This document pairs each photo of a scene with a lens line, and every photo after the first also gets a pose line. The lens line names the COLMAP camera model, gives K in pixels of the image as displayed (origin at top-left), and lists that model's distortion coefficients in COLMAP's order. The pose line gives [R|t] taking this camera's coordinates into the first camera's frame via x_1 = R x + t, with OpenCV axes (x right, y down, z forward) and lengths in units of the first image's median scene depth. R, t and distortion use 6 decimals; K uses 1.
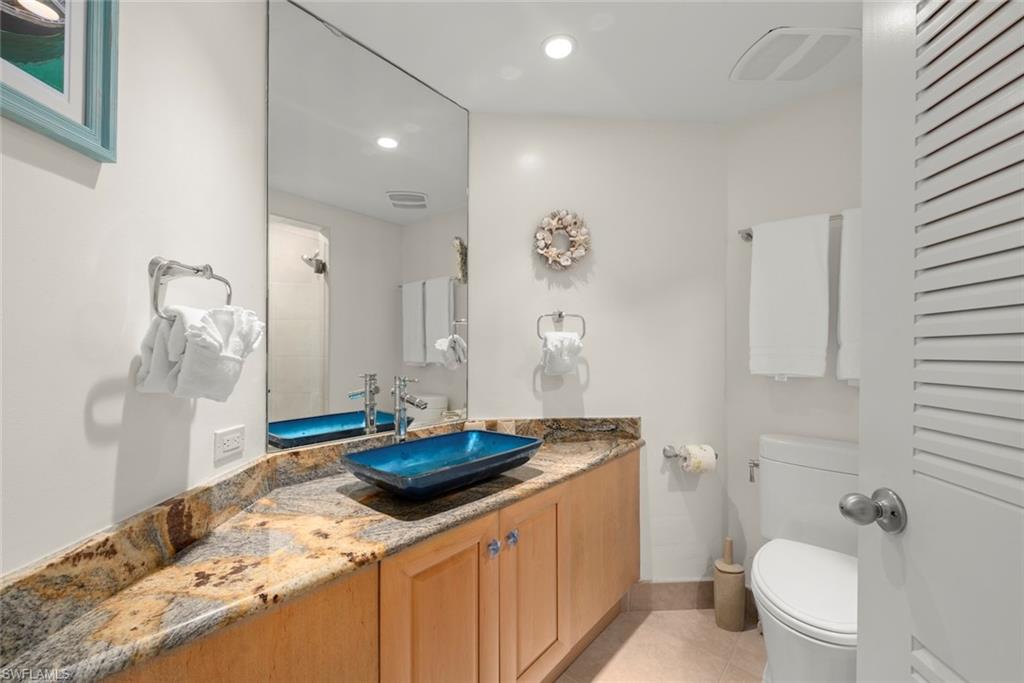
lens RADIAL K [[443.8, 0, 511.2], [0, 443.8, 343.3], [0, 0, 1]] dist [-0.003027, -0.000333]
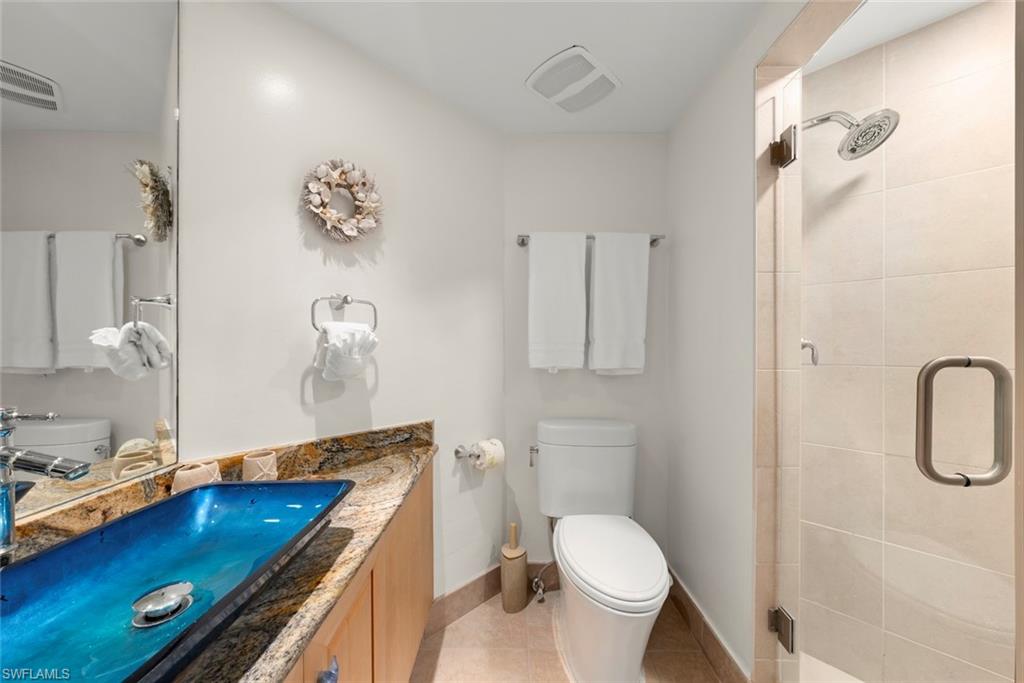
lens RADIAL K [[369.4, 0, 515.0], [0, 369.4, 345.0], [0, 0, 1]] dist [-0.002254, -0.000665]
pose [[0.750436, 0.000204, 0.660943, -0.085329], [-0.007208, 0.999943, 0.007875, 0.005979], [-0.660904, -0.010674, 0.750395, 0.332116]]
